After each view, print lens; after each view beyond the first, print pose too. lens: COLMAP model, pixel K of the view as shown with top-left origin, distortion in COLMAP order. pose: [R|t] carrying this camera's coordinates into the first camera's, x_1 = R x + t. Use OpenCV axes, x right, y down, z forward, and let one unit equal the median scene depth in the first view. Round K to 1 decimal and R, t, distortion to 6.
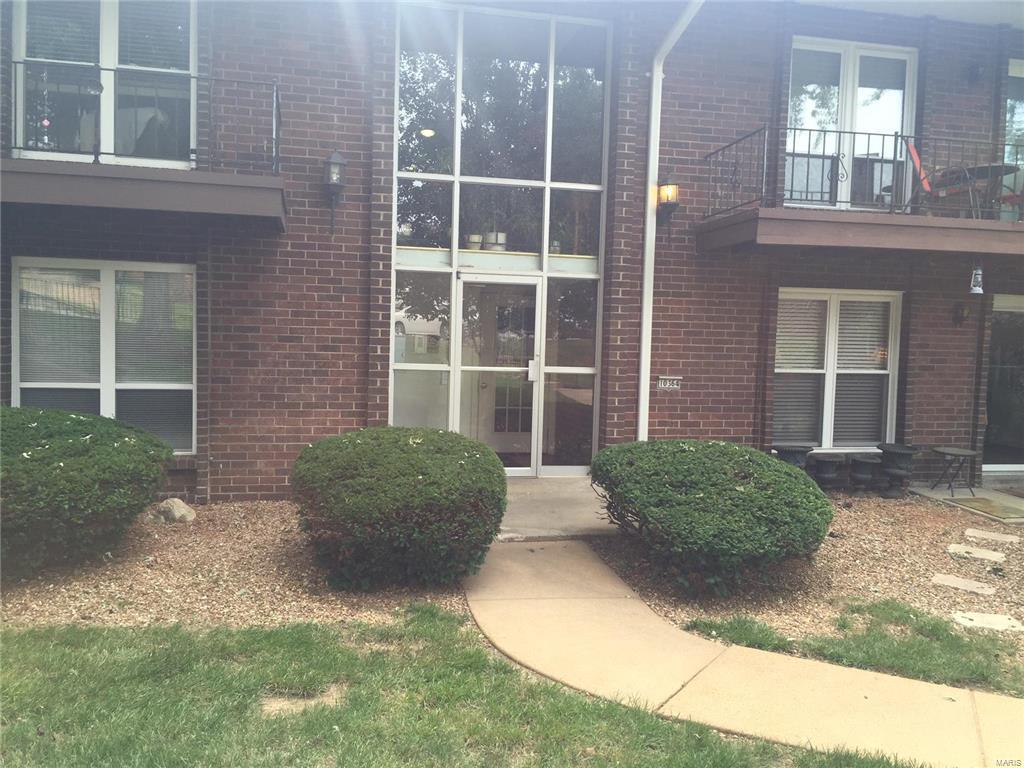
lens RADIAL K [[881.7, 0, 512.0], [0, 881.7, 384.0], [0, 0, 1]] dist [0.010638, 0.000345]
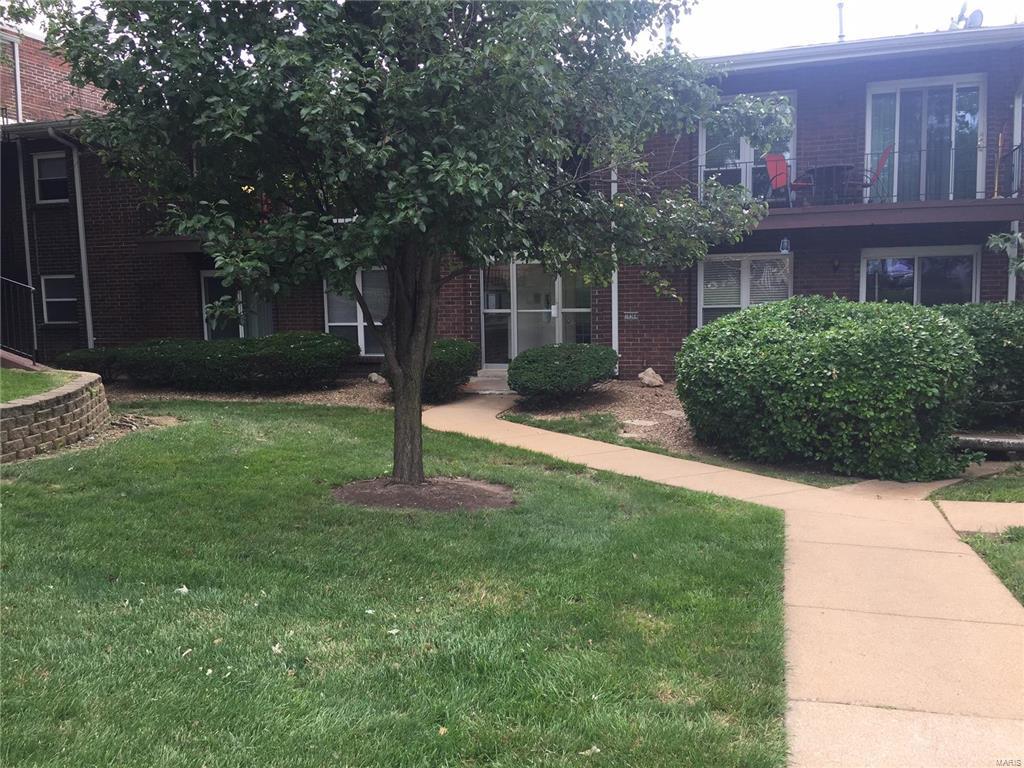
lens RADIAL K [[881.7, 0, 512.0], [0, 881.7, 384.0], [0, 0, 1]] dist [0.010638, 0.000345]
pose [[0.856059, 0.009868, -0.516783, 0.870992], [0.012567, 0.999125, 0.039896, 0.059837], [0.516725, -0.040648, 0.855186, -0.590404]]
